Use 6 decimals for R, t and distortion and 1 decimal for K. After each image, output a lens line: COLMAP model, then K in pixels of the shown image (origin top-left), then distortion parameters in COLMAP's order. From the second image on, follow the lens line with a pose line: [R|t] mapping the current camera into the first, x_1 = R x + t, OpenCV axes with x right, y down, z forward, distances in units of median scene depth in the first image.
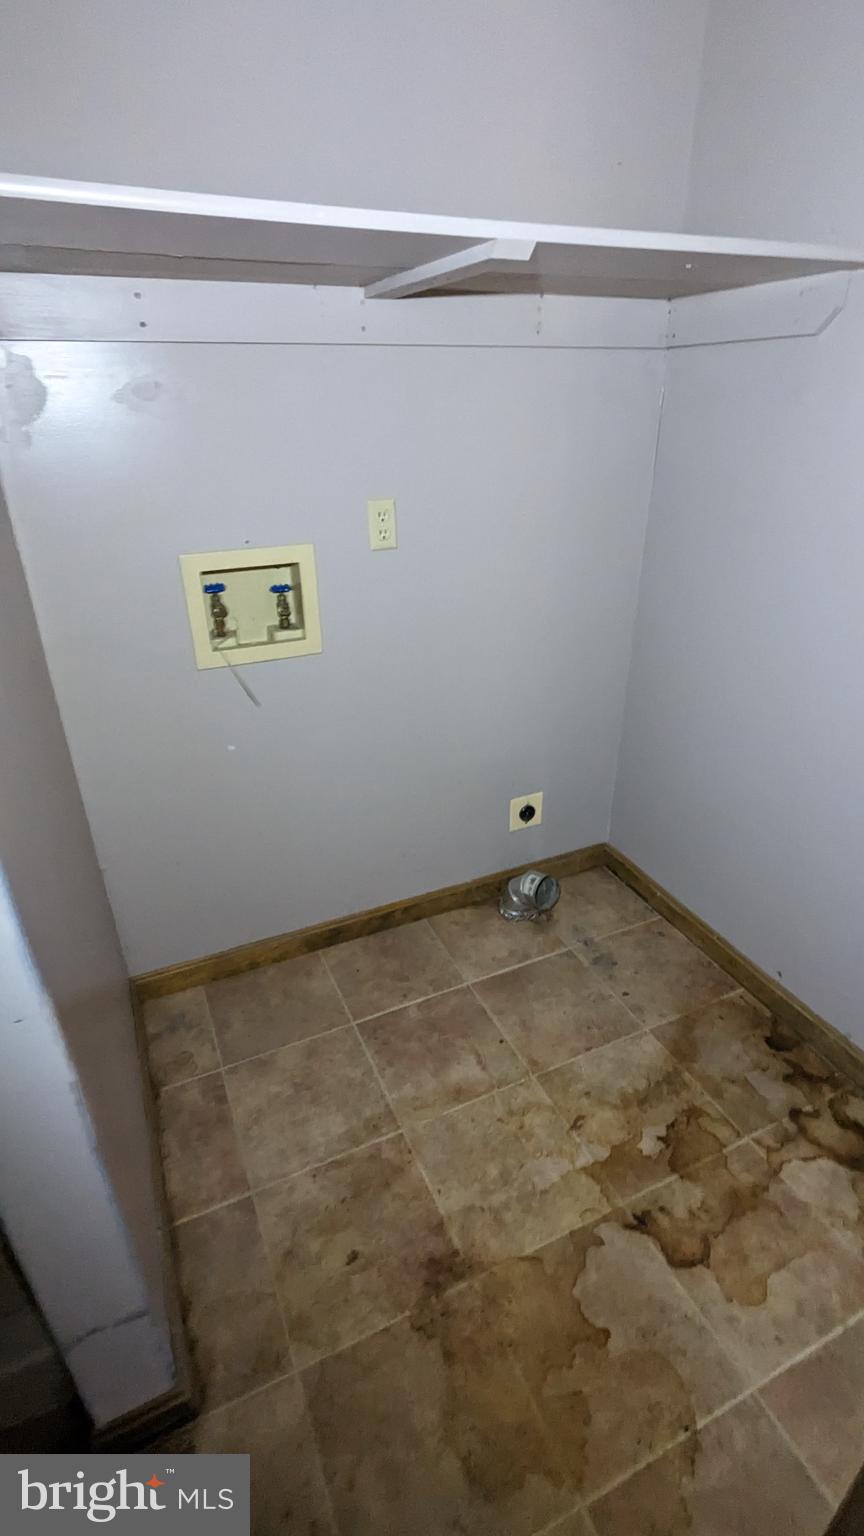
lens RADIAL K [[726.5, 0, 426.5], [0, 726.5, 764.6], [0, 0, 1]] dist [-0.002430, -0.000096]
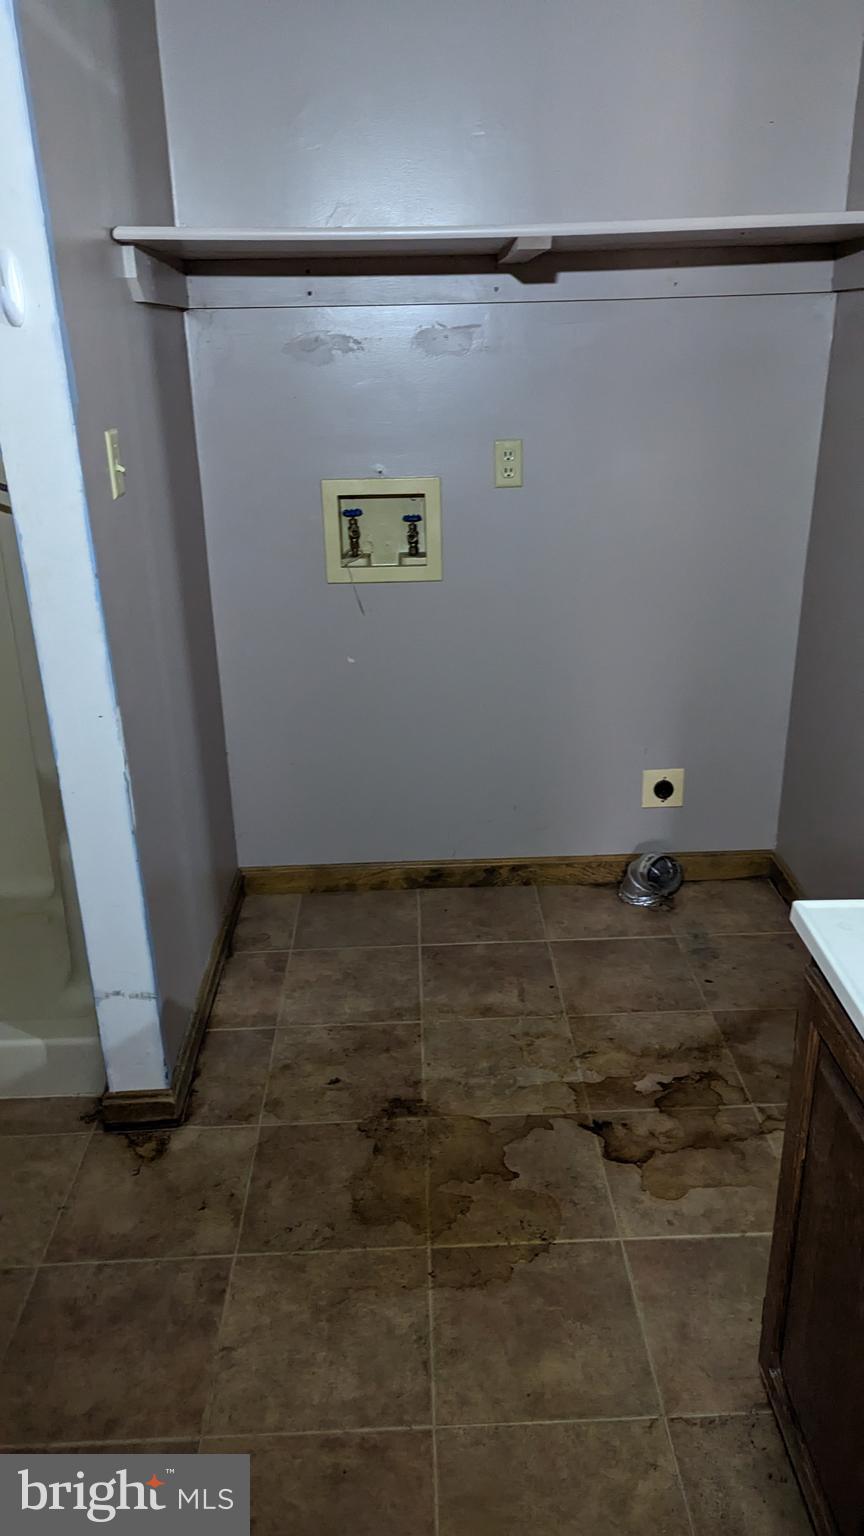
lens RADIAL K [[1092.7, 0, 443.4], [0, 1092.7, 763.1], [0, 0, 1]] dist [0.052946, -0.044745]
pose [[0.926332, 0.132404, -0.352673, 0.487307], [-0.163618, 0.984693, -0.060076, 0.217529], [0.339321, 0.113354, 0.933816, -0.491023]]
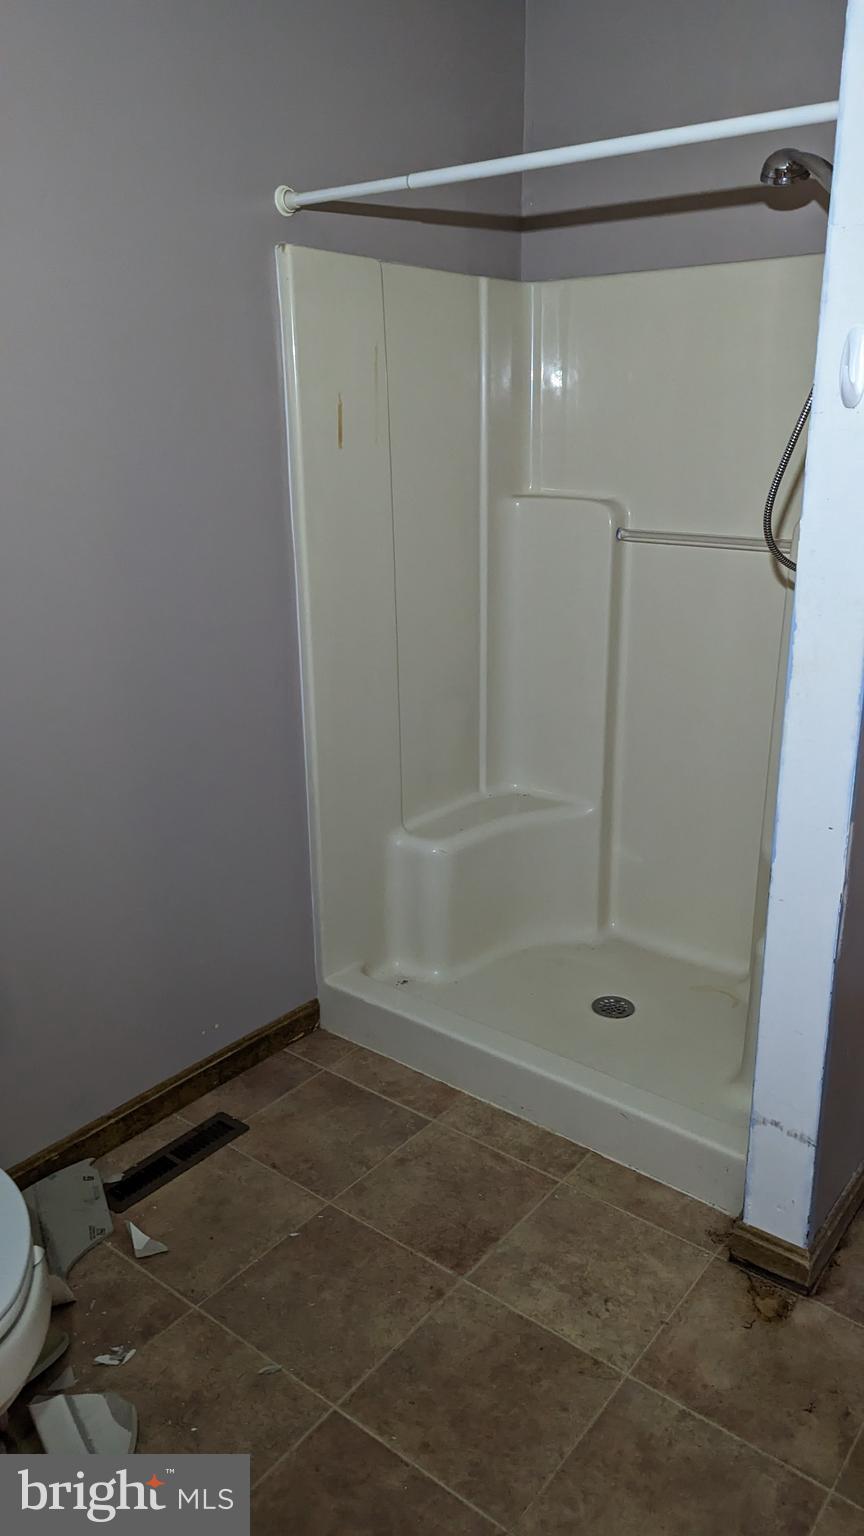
lens RADIAL K [[1092.7, 0, 461.0], [0, 1092.7, 770.3], [0, 0, 1]] dist [0.052946, -0.044745]
pose [[0.478885, 0.277844, -0.832750, 0.425074], [-0.399378, 0.913698, 0.075184, 0.171561], [0.781771, 0.296578, 0.548521, -0.402356]]
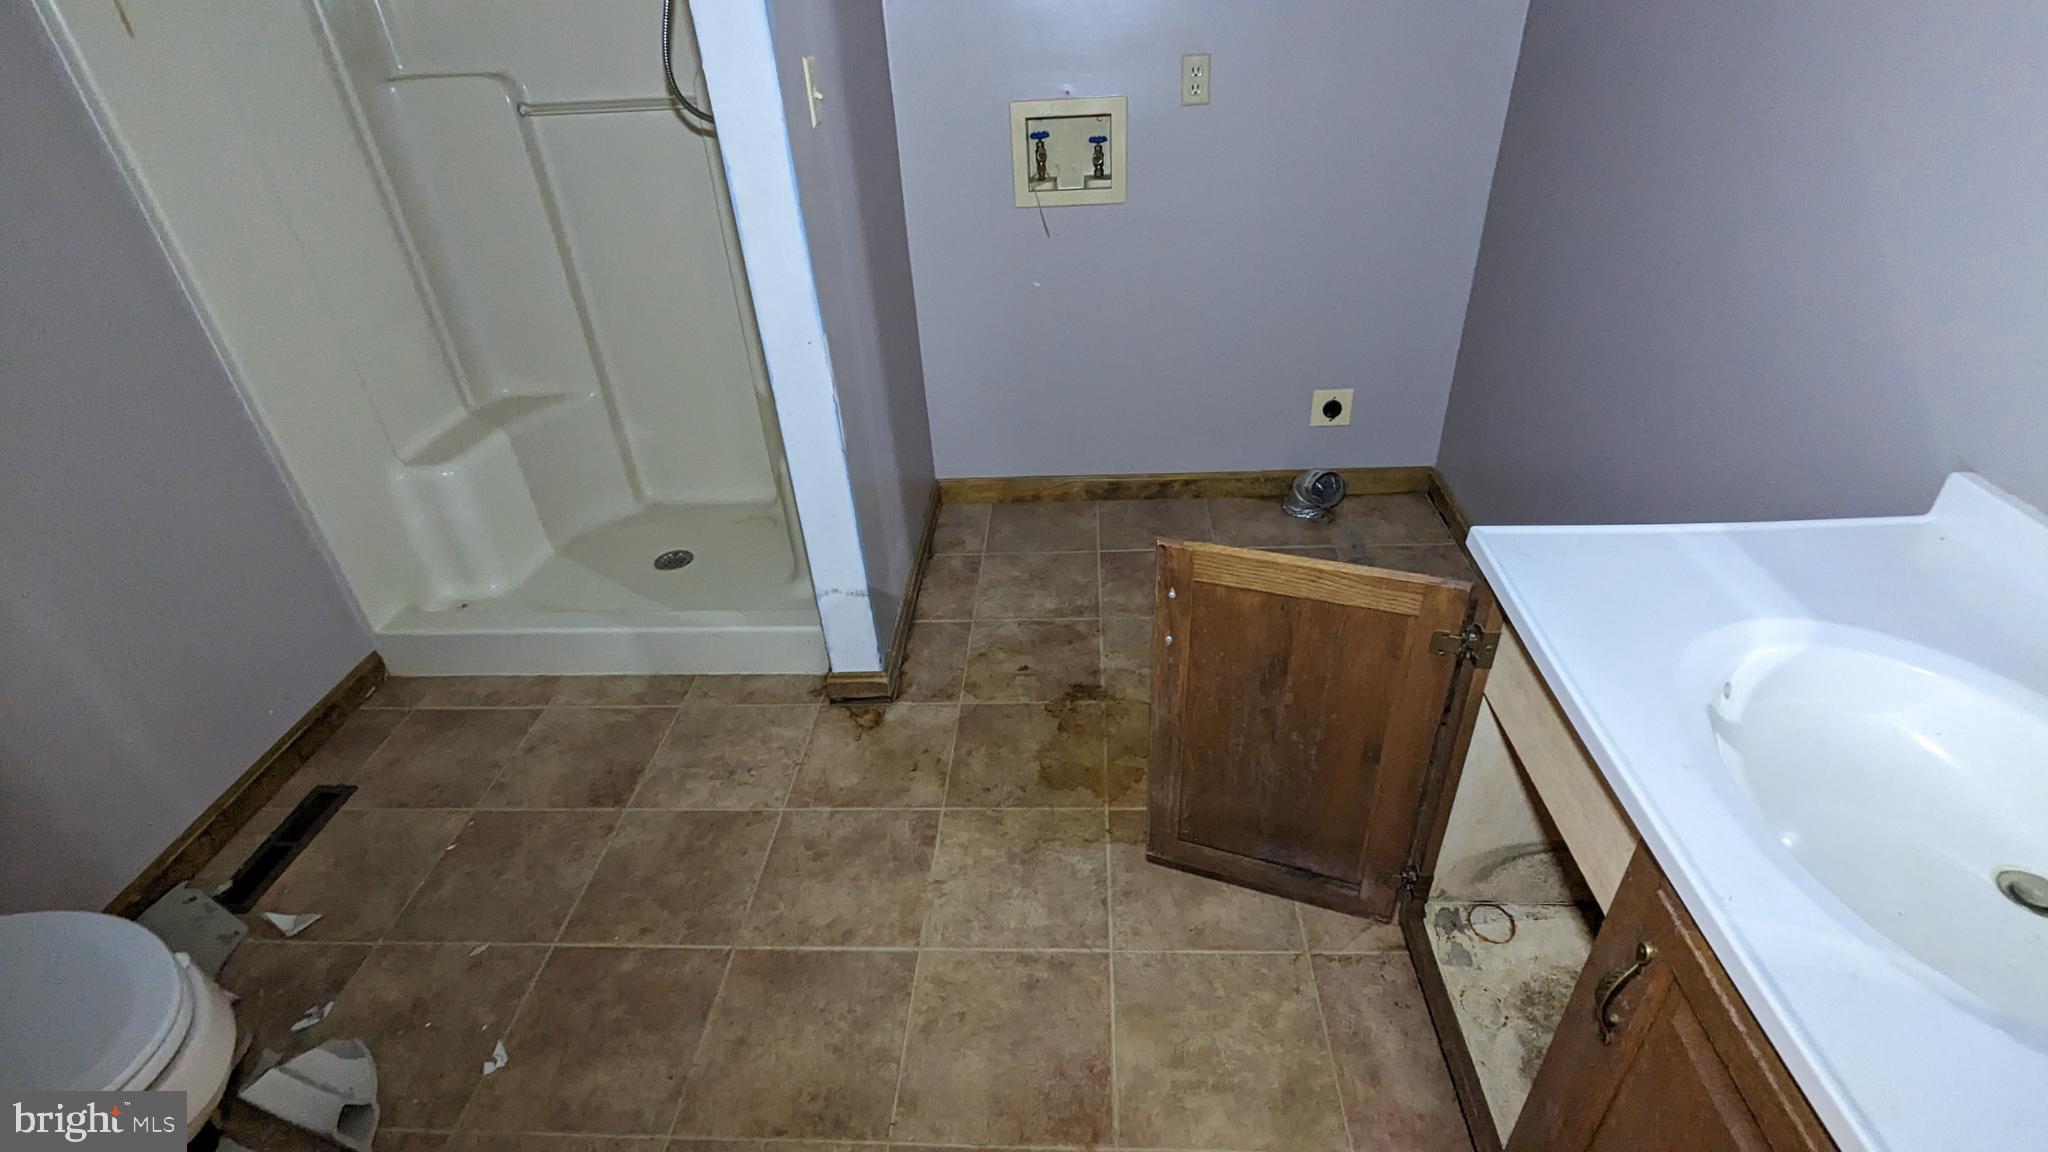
lens RADIAL K [[968.7, 0, 1024.9], [0, 968.7, 582.3], [0, 0, 1]] dist [-0.002430, -0.000096]
pose [[0.890766, 0.217795, -0.398875, 0.455765], [-0.167939, 0.973310, 0.156409, 0.212455], [0.422295, -0.072337, 0.903568, -0.451276]]
